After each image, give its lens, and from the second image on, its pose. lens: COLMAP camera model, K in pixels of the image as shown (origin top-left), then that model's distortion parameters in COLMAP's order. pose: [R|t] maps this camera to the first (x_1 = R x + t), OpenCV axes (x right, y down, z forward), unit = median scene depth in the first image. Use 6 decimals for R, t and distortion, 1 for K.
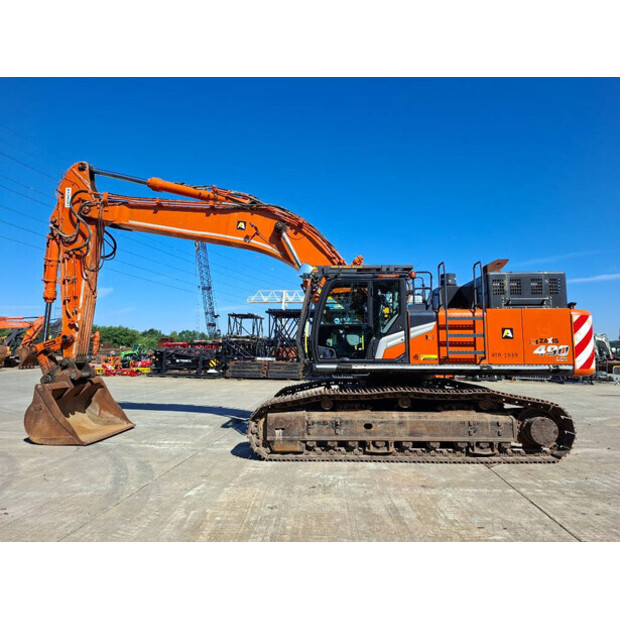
lens RADIAL K [[425.3, 0, 313.3], [0, 425.3, 306.7], [0, 0, 1]] dist [0.093132, -0.113550]
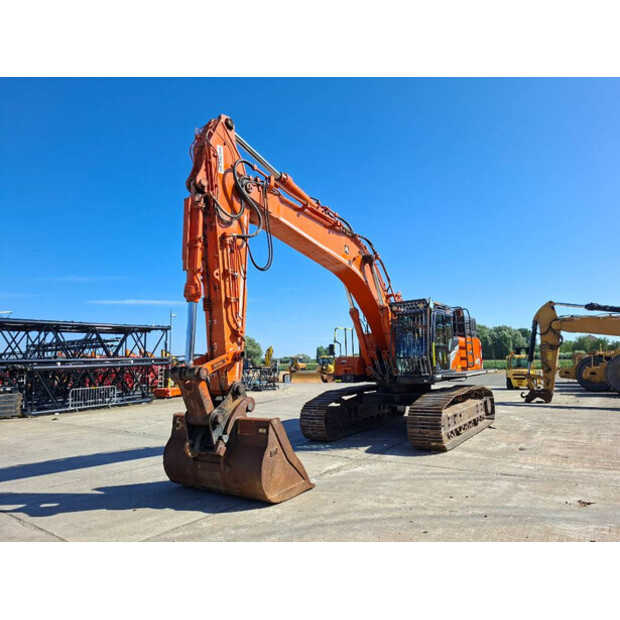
lens RADIAL K [[425.3, 0, 313.3], [0, 425.3, 306.7], [0, 0, 1]] dist [0.093132, -0.113550]
pose [[0.530659, 0.095629, 0.842173, -1.079582], [-0.055787, 0.995401, -0.077876, 0.039083], [-0.845747, -0.005657, 0.533553, 0.497152]]
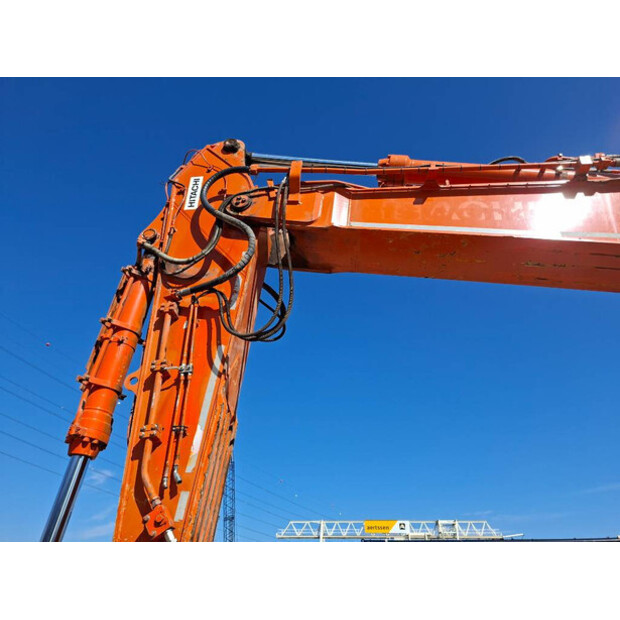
lens RADIAL K [[425.3, 0, 313.3], [0, 425.3, 306.7], [0, 0, 1]] dist [0.093132, -0.113550]
pose [[0.998933, -0.020697, -0.041296, -0.443675], [-0.001910, 0.874737, -0.484594, 0.044227], [0.046153, 0.484155, 0.873764, 0.709136]]
